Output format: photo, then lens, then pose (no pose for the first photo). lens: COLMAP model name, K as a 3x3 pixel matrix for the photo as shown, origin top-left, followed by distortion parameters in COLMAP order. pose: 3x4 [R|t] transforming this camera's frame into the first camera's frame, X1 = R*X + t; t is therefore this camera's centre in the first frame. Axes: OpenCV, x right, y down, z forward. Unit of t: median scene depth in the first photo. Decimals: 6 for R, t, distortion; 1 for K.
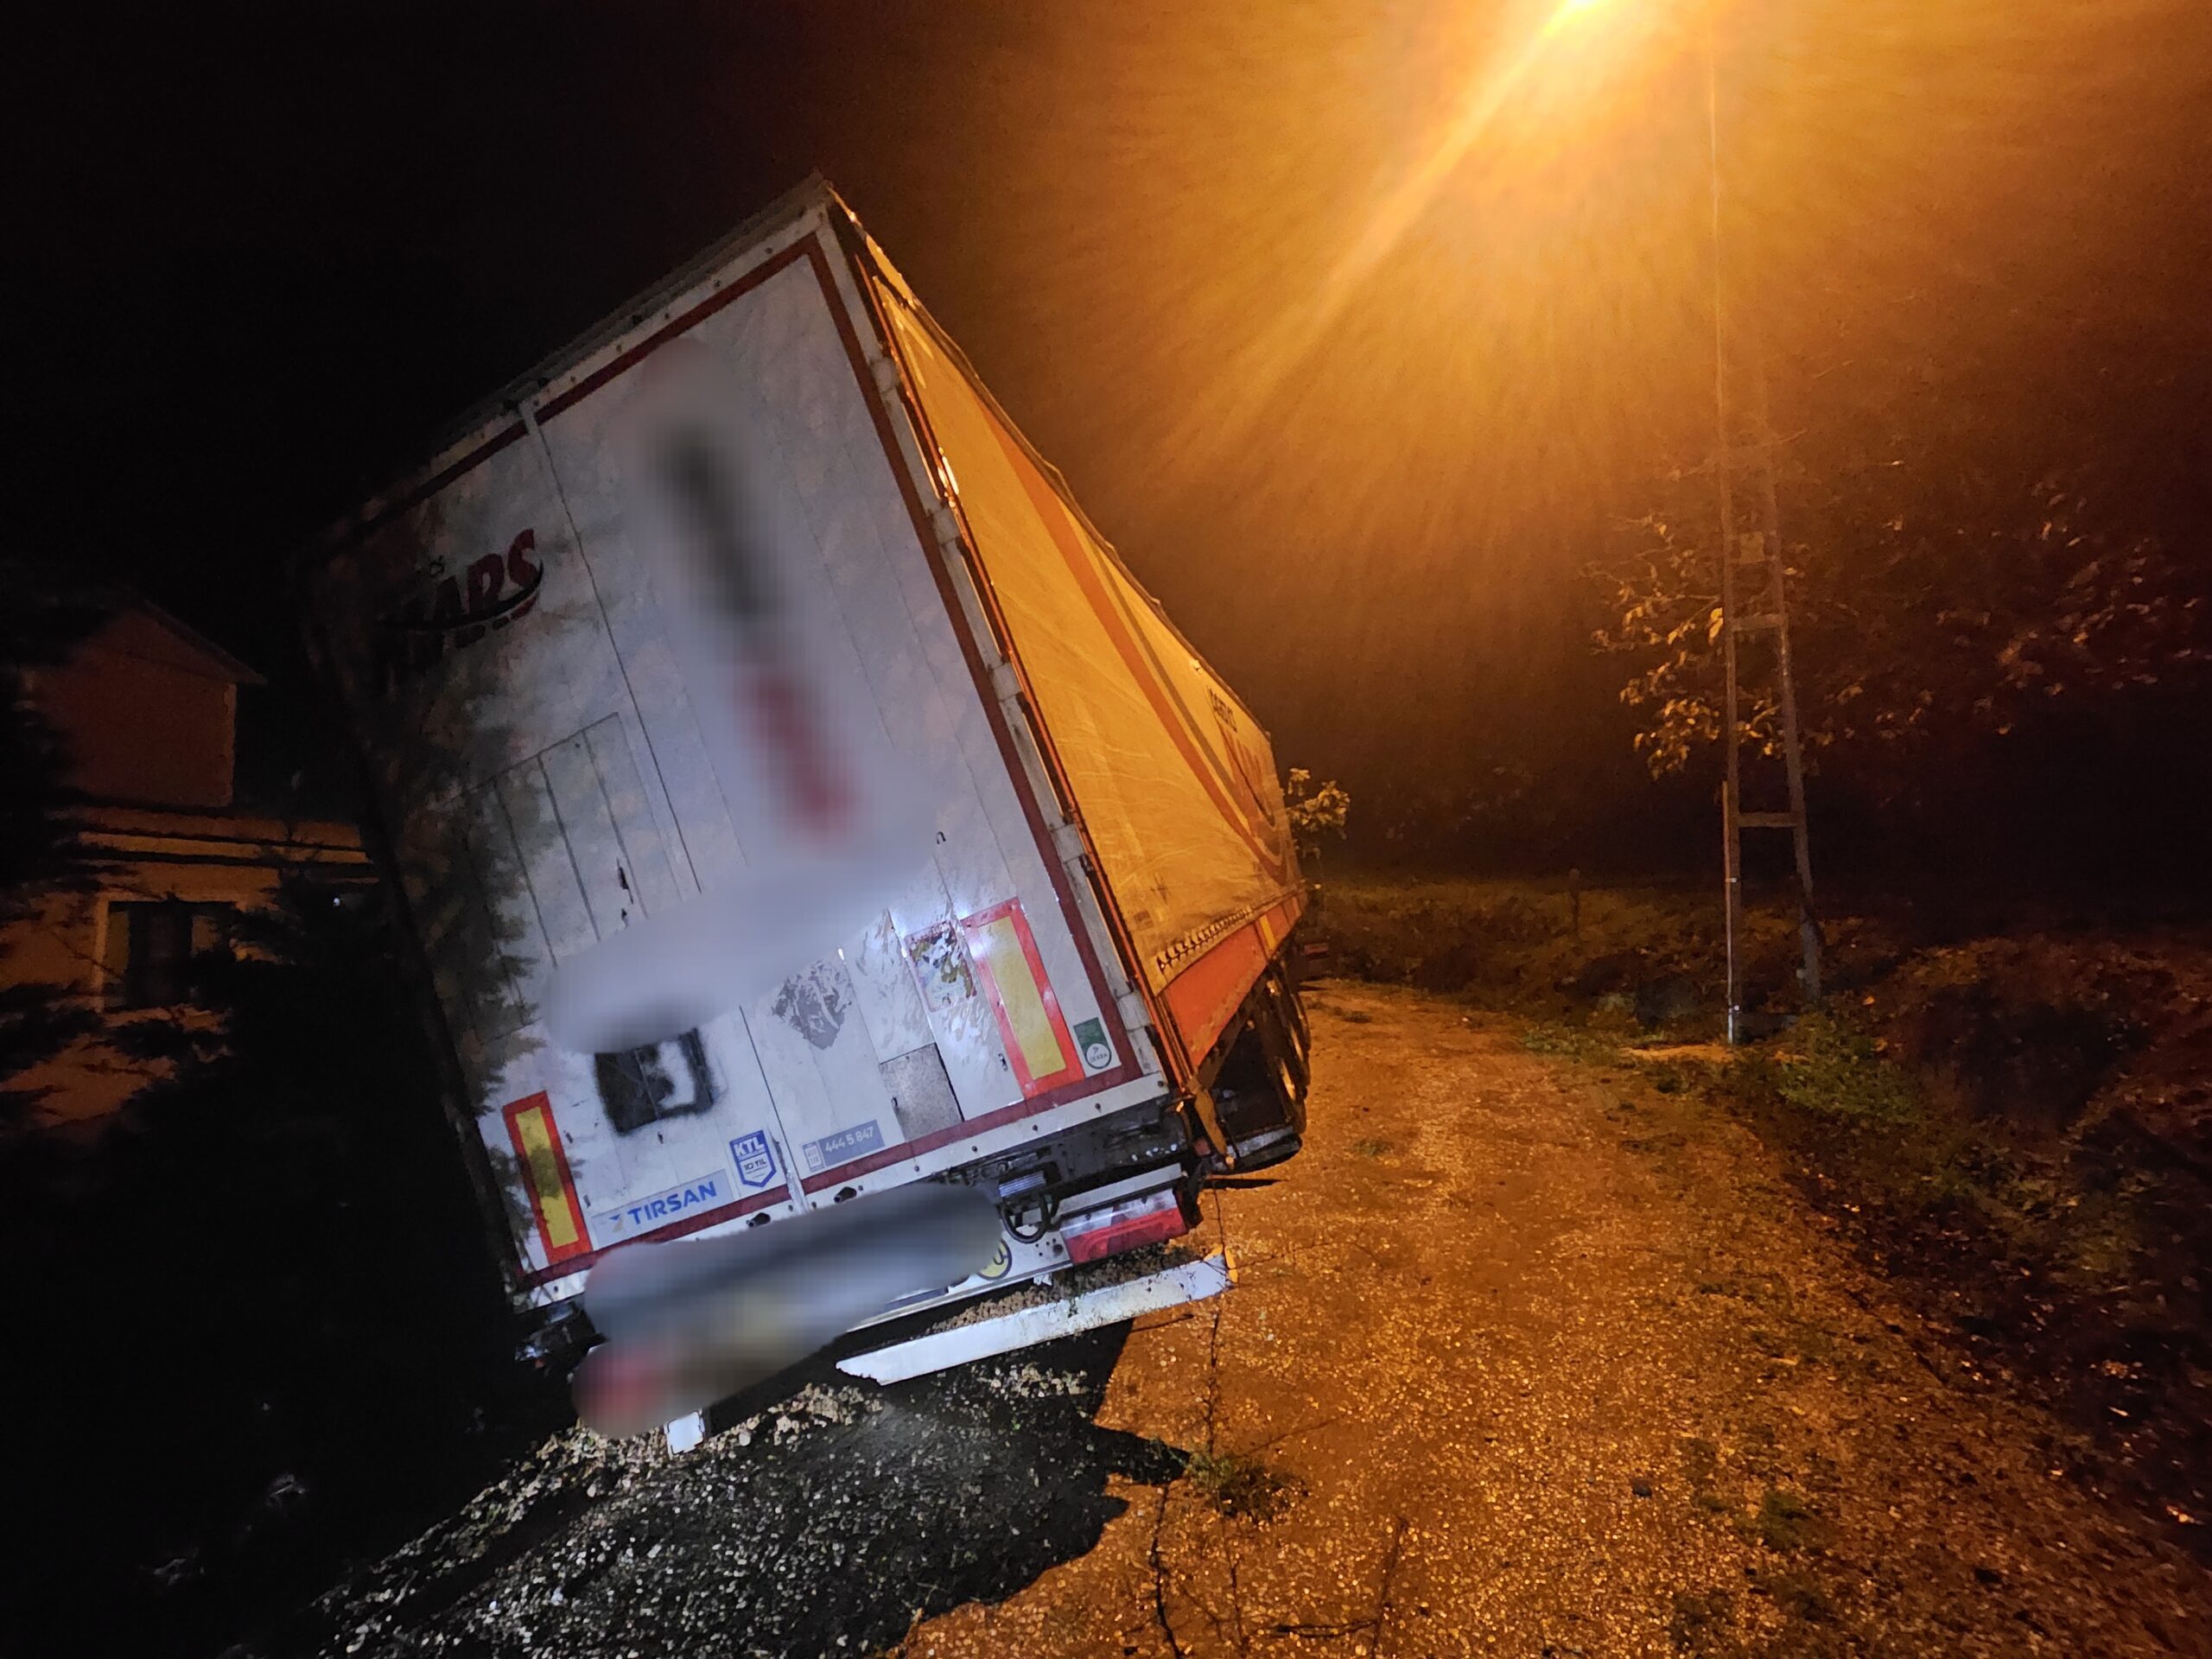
lens RADIAL K [[923.3, 0, 1096.9], [0, 923.3, 847.3], [0, 0, 1]] dist [-0.009022, 0.006701]
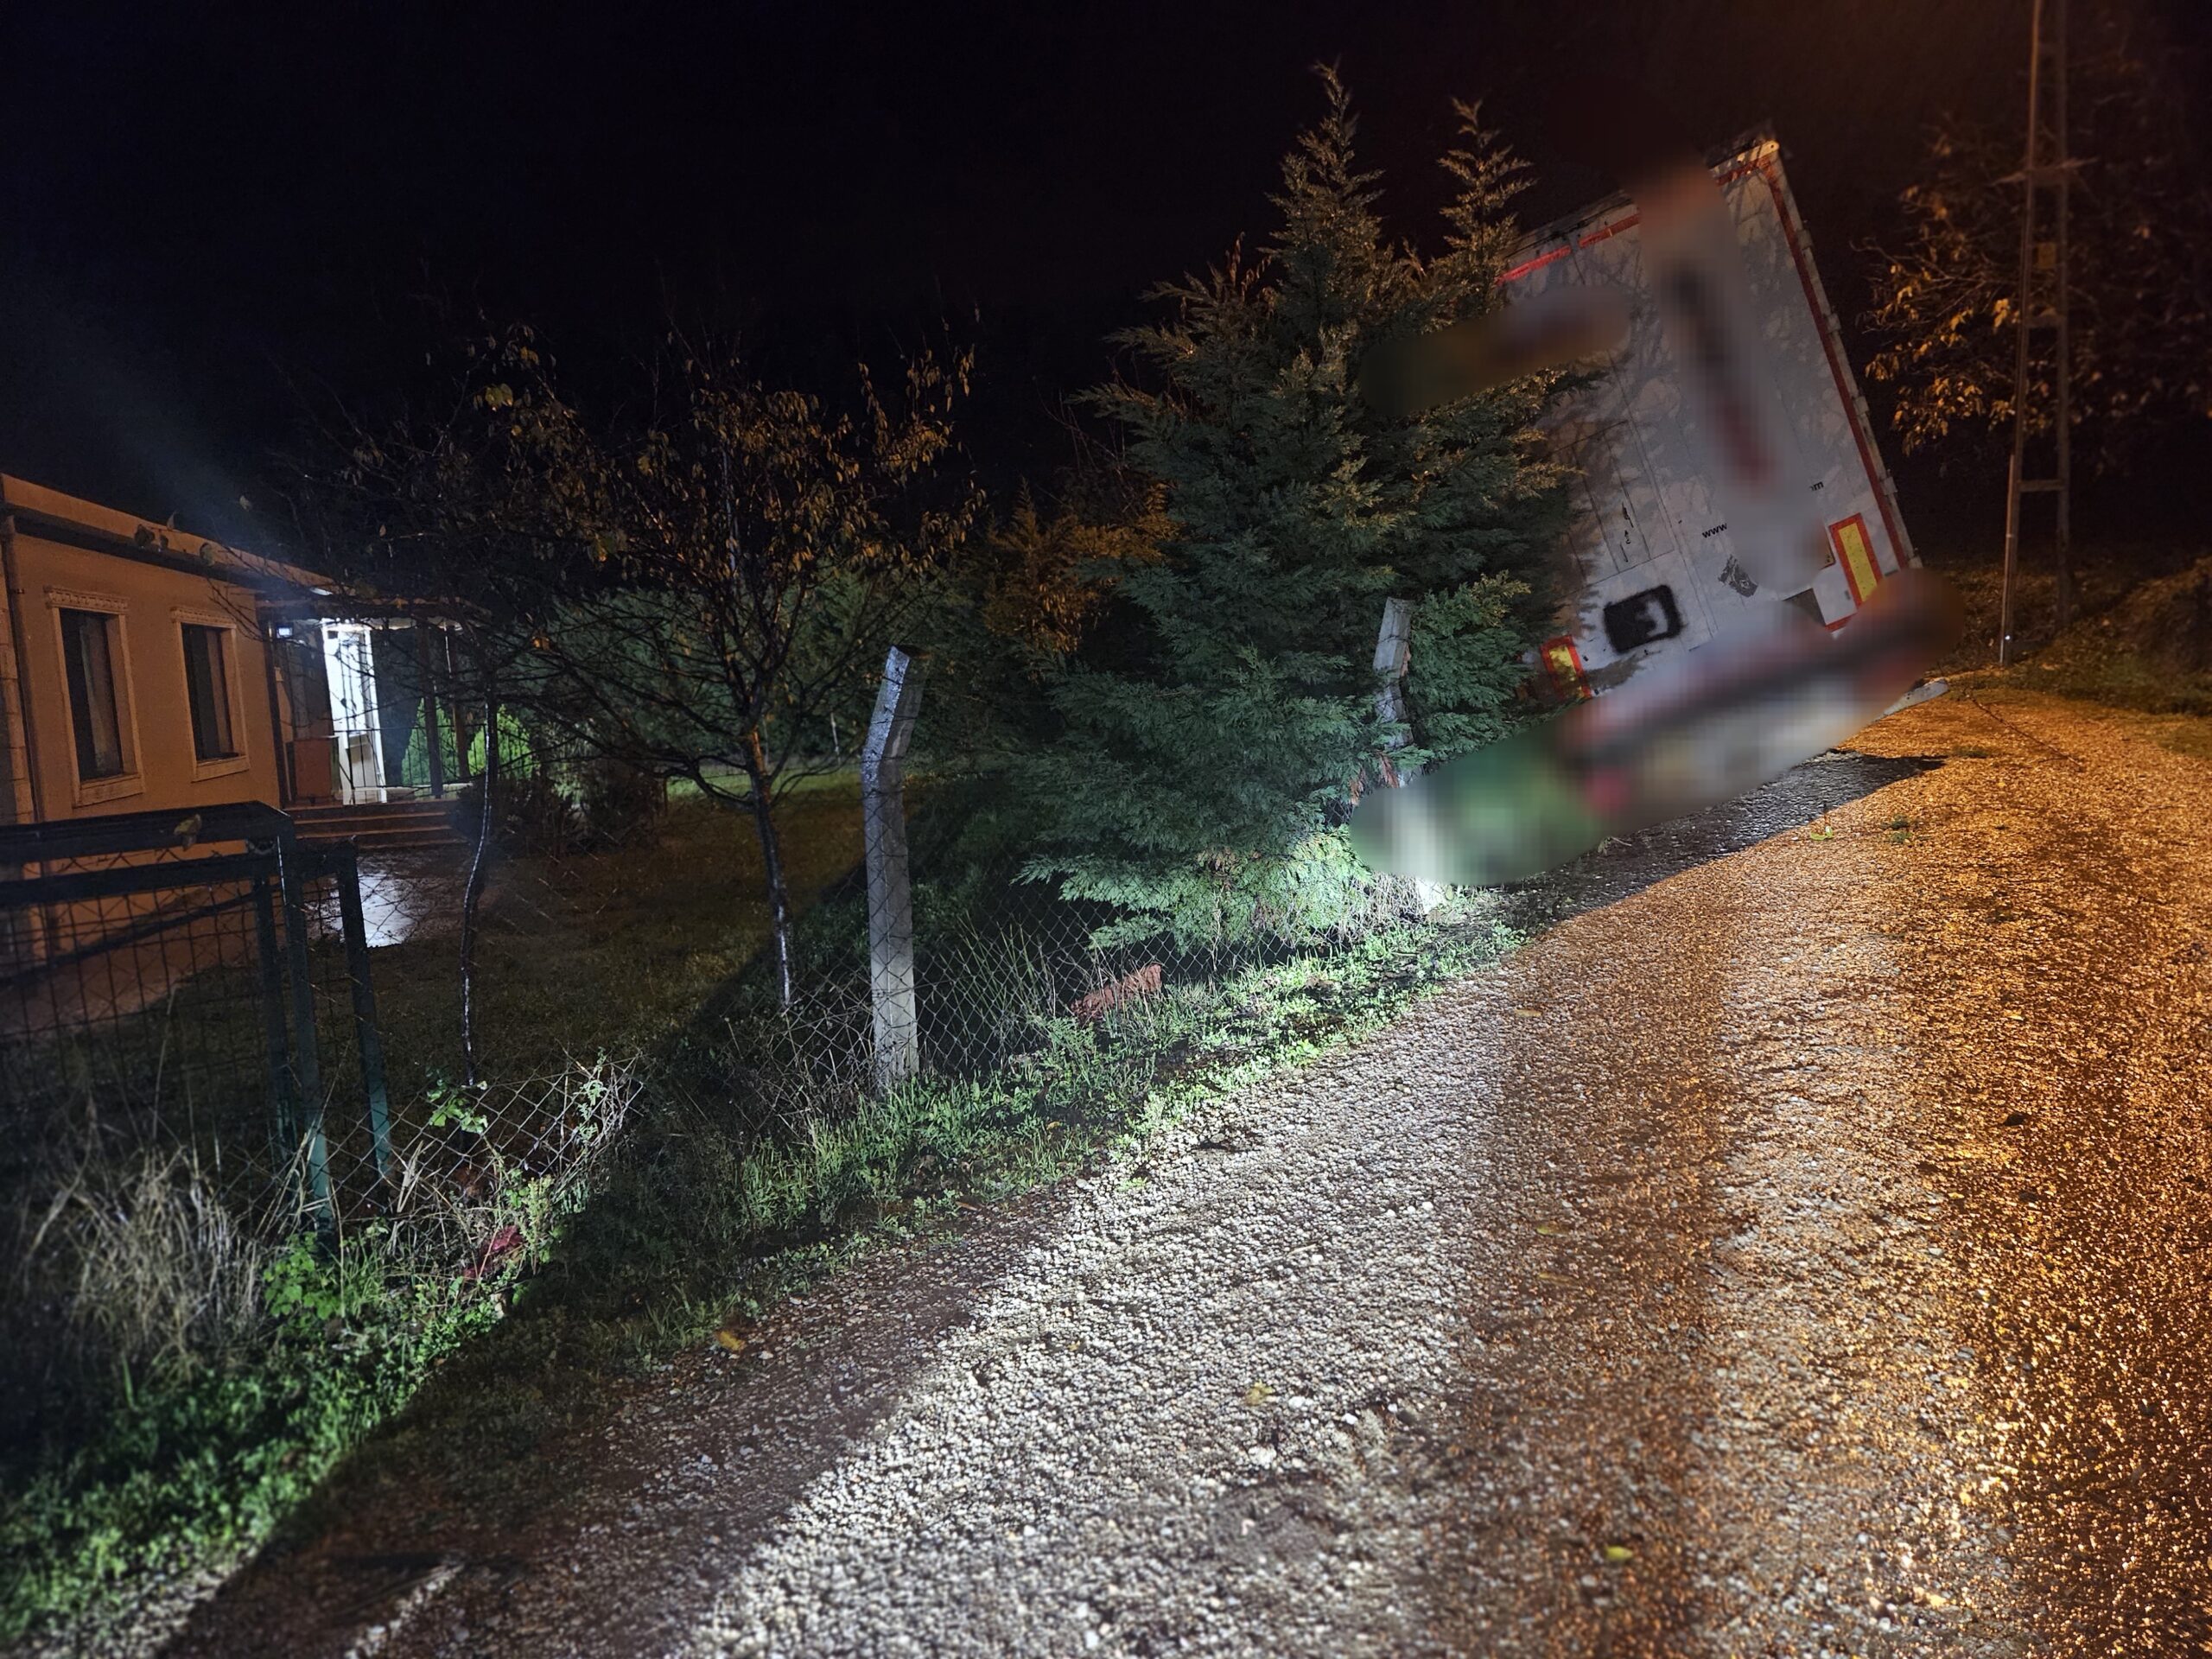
lens RADIAL K [[1509.1, 0, 1106.0], [0, 1509.1, 829.5], [0, 0, 1]] dist [0.076374, -0.056877]
pose [[0.974561, -0.060022, 0.215935, -2.279533], [0.024896, 0.986501, 0.161850, 0.139698], [-0.222734, -0.152357, 0.962900, -1.852529]]
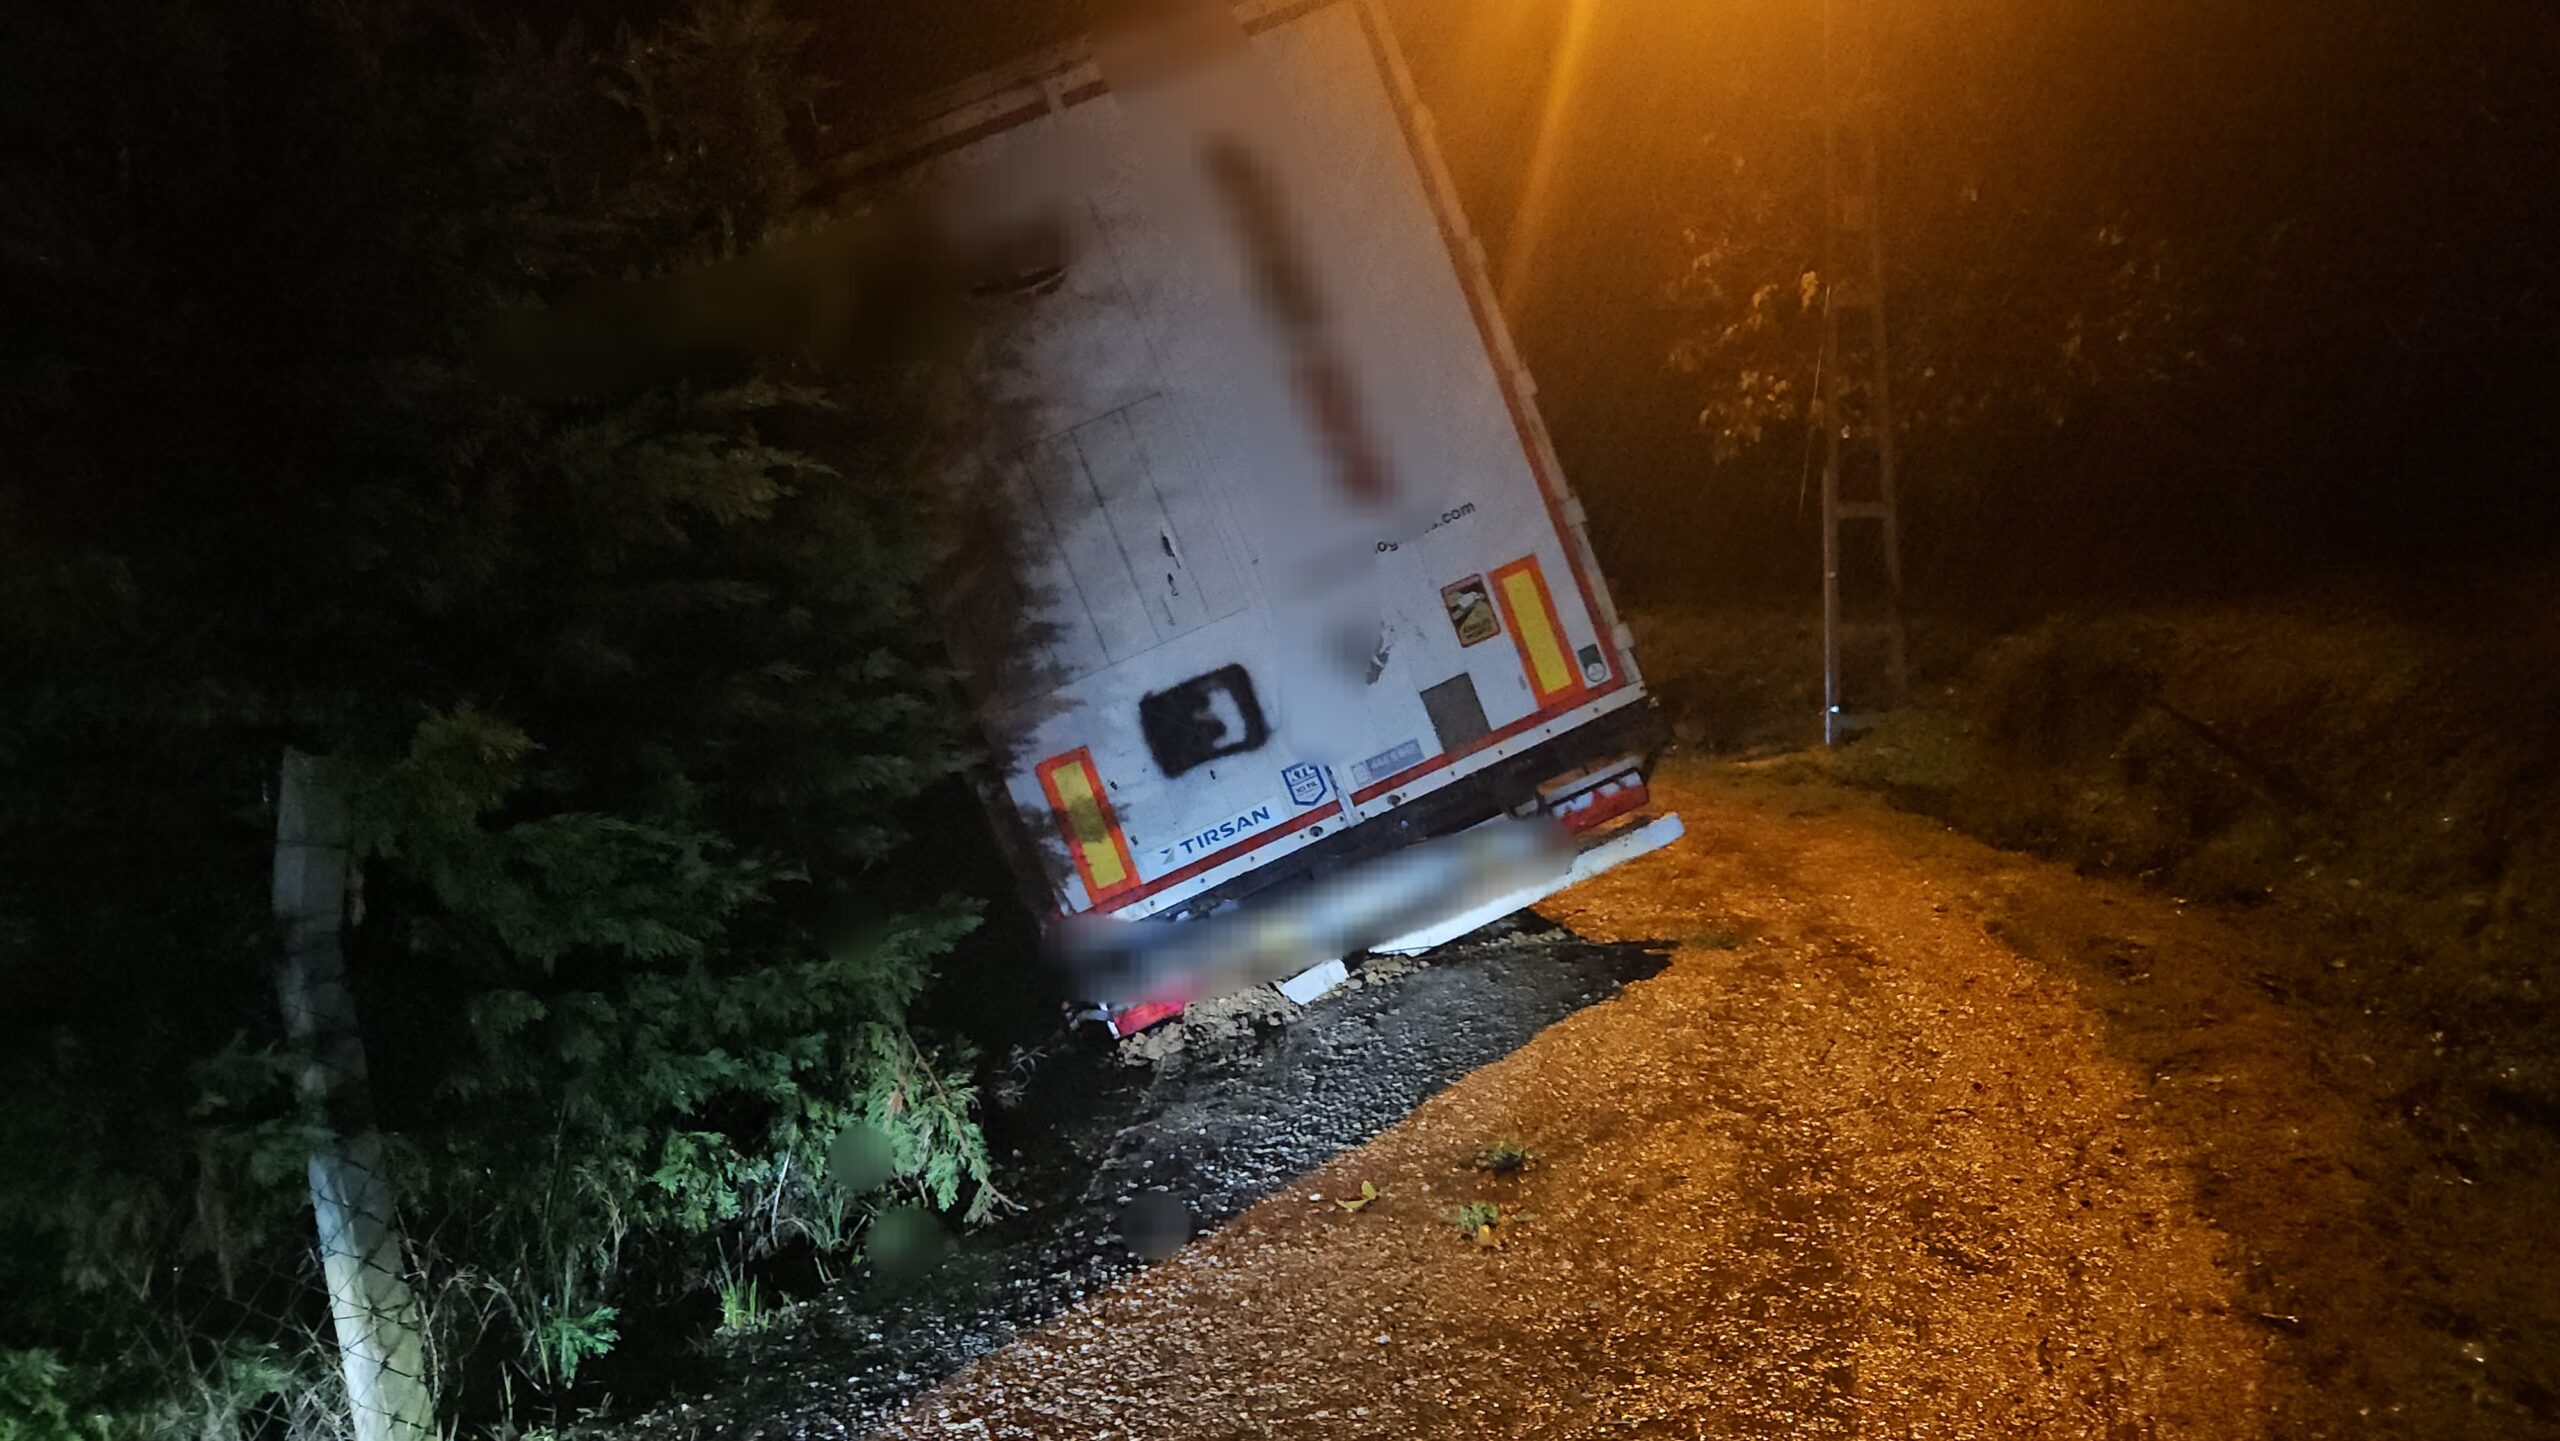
lens RADIAL K [[1762.4, 0, 1297.7], [0, 1762.4, 706.1], [0, 0, 1]] dist [0.059502, -0.000775]
pose [[0.915436, -0.039435, 0.400526, -1.250921], [0.011491, 0.997343, 0.071932, 0.076594], [-0.402299, -0.061246, 0.913458, -1.024994]]
